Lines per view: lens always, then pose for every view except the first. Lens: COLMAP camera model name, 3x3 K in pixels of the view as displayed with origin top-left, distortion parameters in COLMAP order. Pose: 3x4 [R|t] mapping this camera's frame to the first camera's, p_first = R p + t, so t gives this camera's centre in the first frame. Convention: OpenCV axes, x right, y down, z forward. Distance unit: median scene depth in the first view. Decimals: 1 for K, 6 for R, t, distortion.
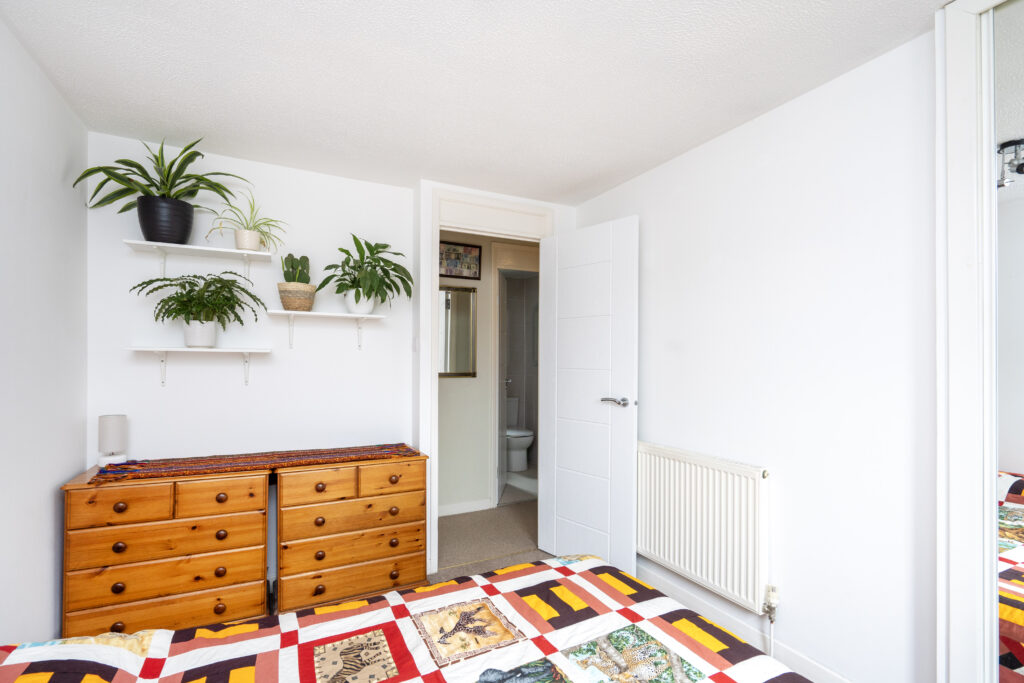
lens RADIAL K [[469.0, 0, 522.8], [0, 469.0, 362.9], [0, 0, 1]] dist [-0.002429, 0.001483]
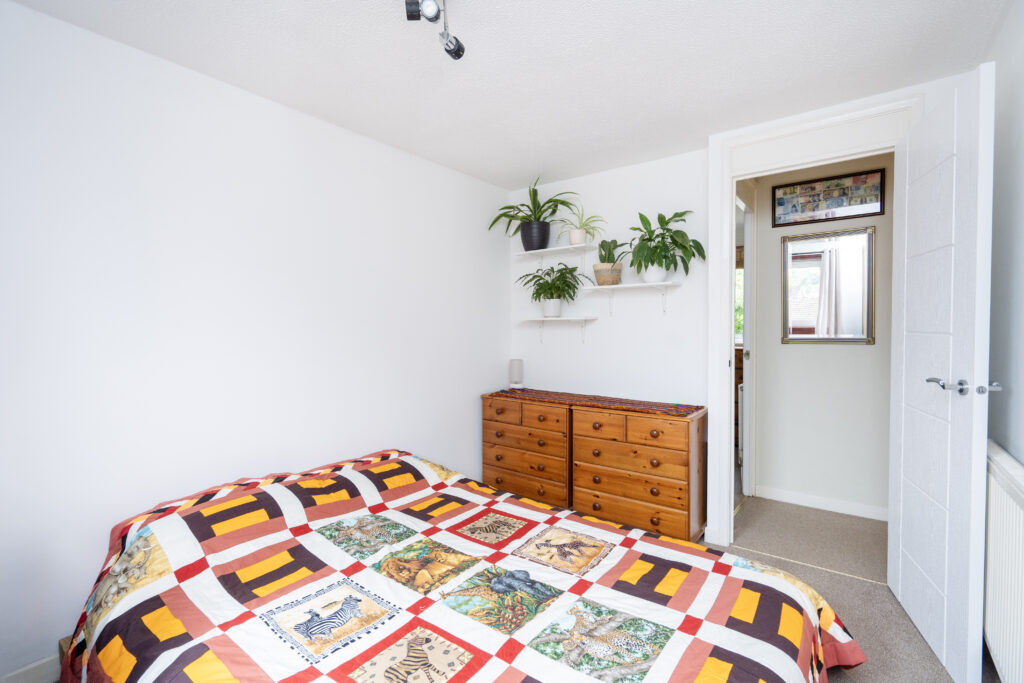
lens RADIAL K [[469.0, 0, 511.9], [0, 469.0, 341.3], [0, 0, 1]] dist [-0.002429, 0.001483]
pose [[0.426499, 0.017182, -0.904325, 0.624997], [0.004163, 0.999772, 0.020959, 0.012641], [0.904479, -0.012704, 0.426330, 0.273625]]
